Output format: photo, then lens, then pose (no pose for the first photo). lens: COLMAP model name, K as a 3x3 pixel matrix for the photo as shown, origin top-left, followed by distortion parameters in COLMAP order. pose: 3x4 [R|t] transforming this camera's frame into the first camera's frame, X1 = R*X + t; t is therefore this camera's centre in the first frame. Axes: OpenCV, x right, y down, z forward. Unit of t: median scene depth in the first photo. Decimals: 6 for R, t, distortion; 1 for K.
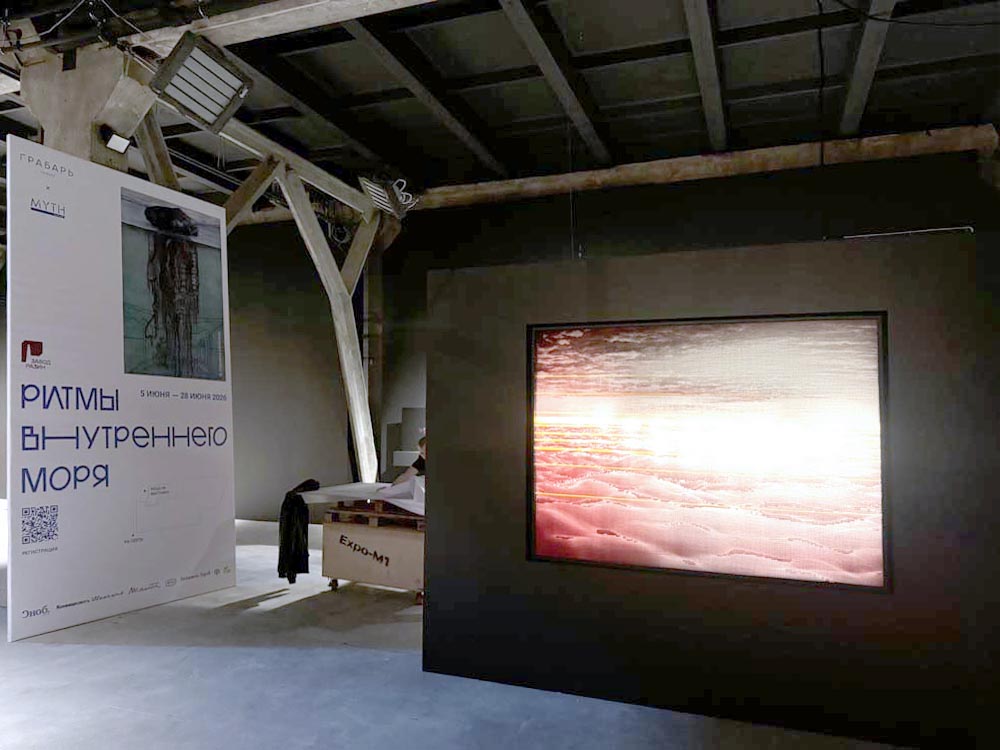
lens RADIAL K [[699.3, 0, 493.1], [0, 699.3, 382.9], [0, 0, 1]] dist [0.058099, -0.079972]
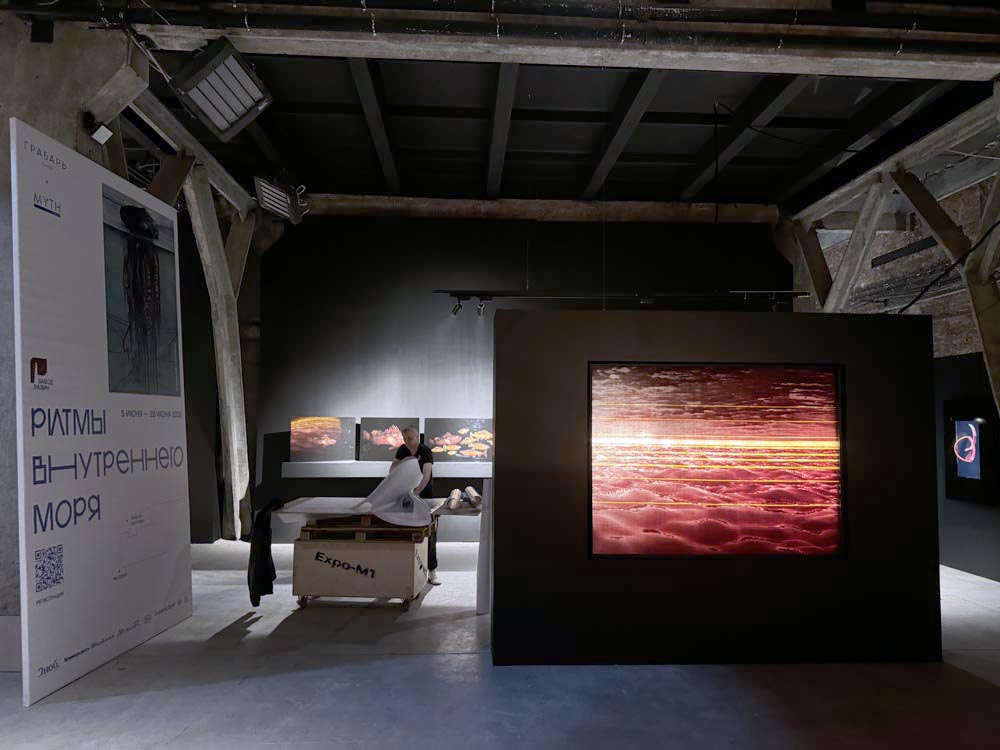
lens RADIAL K [[701.7, 0, 500.0], [0, 701.7, 375.0], [0, 0, 1]] dist [0.050737, -0.080415]
pose [[0.912973, 0.016502, 0.407686, -0.445295], [-0.016532, 0.999857, -0.003451, -0.041009], [-0.407685, -0.003589, 0.913115, -0.025285]]
